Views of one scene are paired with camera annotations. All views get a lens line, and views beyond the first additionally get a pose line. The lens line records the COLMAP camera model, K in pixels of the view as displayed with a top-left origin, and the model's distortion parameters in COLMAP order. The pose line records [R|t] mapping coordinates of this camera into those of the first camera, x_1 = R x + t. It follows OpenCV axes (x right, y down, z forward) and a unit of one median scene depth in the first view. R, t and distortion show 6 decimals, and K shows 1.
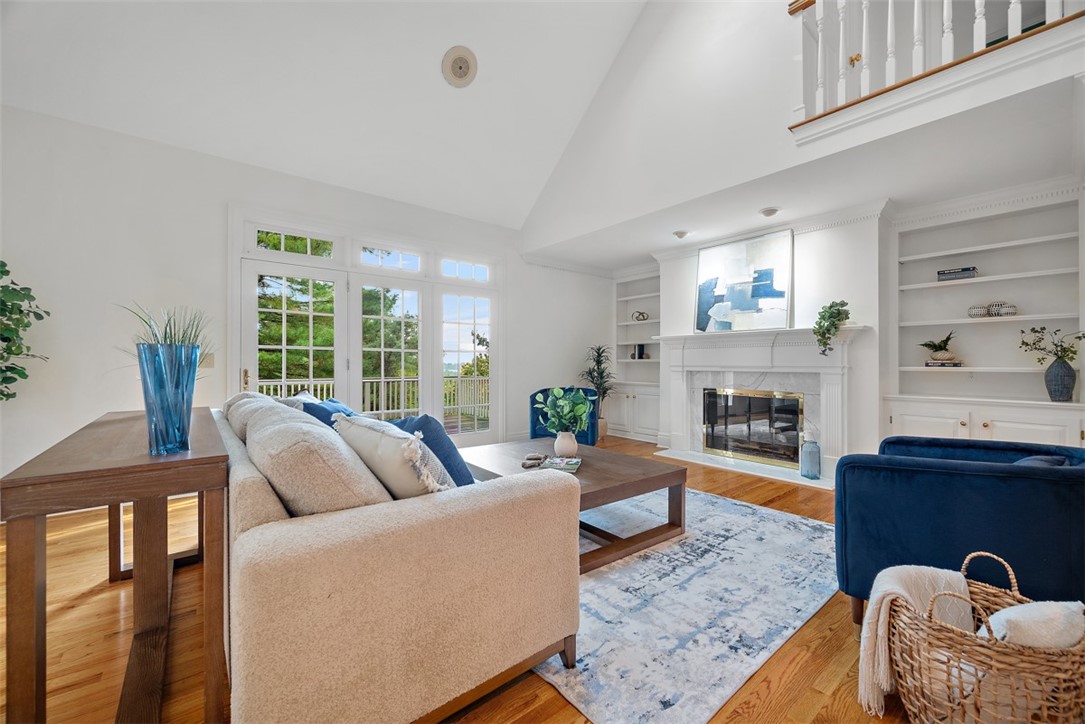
lens RADIAL K [[429.4, 0, 547.0], [0, 429.4, 363.8], [0, 0, 1]] dist [0.007525, -0.001807]
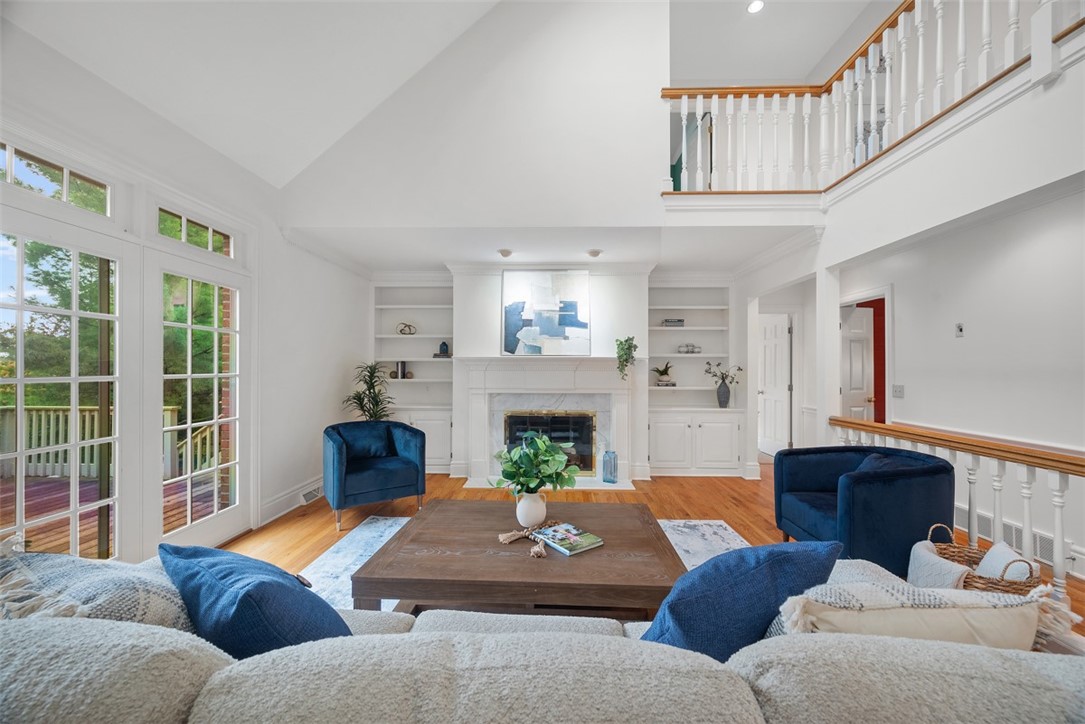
lens RADIAL K [[429.4, 0, 548.5], [0, 429.4, 368.7], [0, 0, 1]] dist [0.007525, -0.001807]
pose [[0.651333, -0.002381, 0.758789, -0.379783], [-0.000044, 0.999995, 0.003175, -0.050635], [-0.758792, -0.002101, 0.651329, 0.332951]]
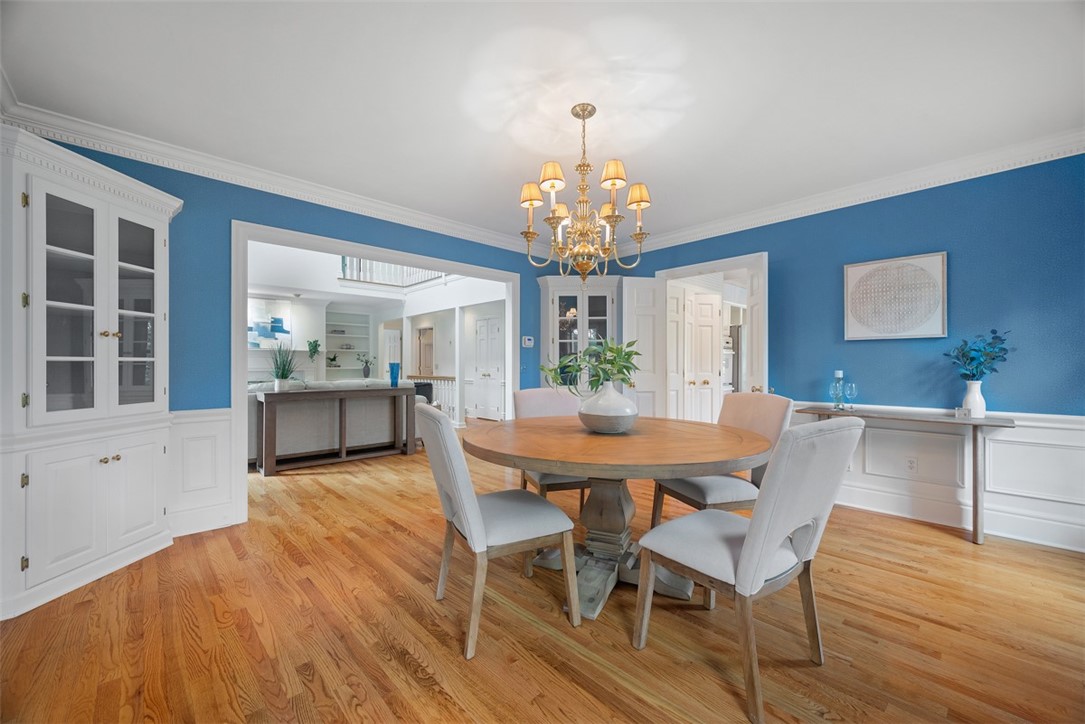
lens RADIAL K [[429.4, 0, 544.3], [0, 429.4, 365.4], [0, 0, 1]] dist [0.007525, -0.001807]
pose [[-0.062603, -0.005304, 0.998024, -1.560201], [0.001163, 0.999985, 0.005388, -0.014620], [-0.998038, 0.001498, -0.062596, -0.079919]]
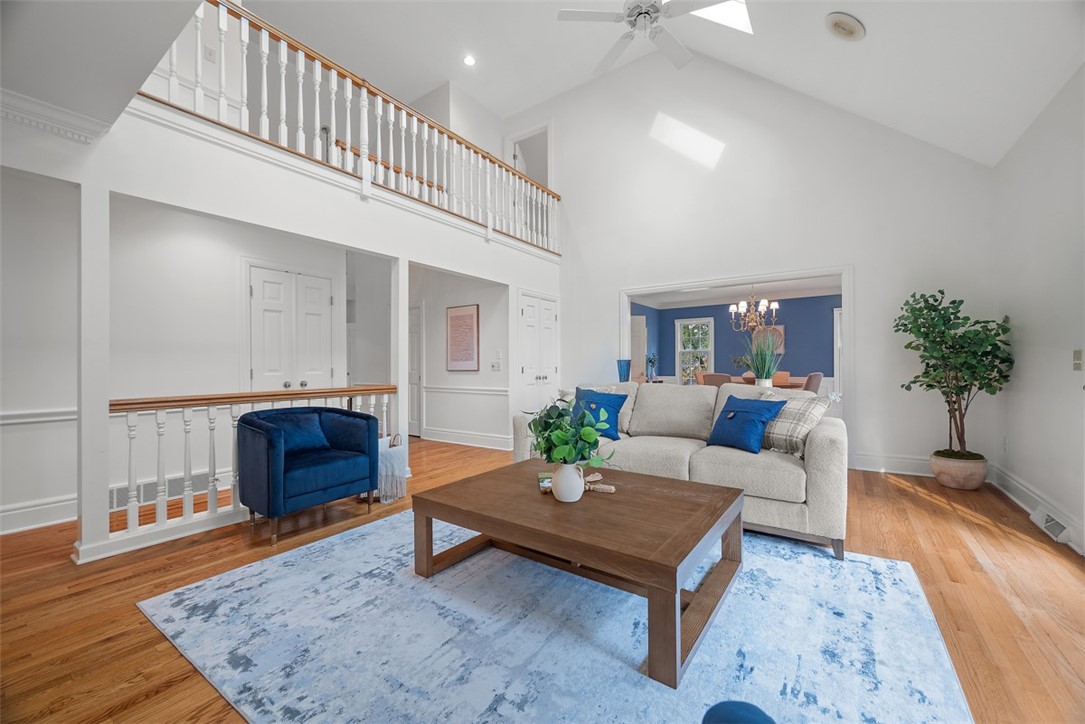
lens RADIAL K [[429.4, 0, 543.7], [0, 429.4, 364.1], [0, 0, 1]] dist [0.007525, -0.001807]
pose [[-0.963723, 0.000406, -0.266902, 0.195034], [0.000803, 0.999999, -0.001377, -0.004363], [0.266902, -0.001541, -0.963723, 1.198118]]
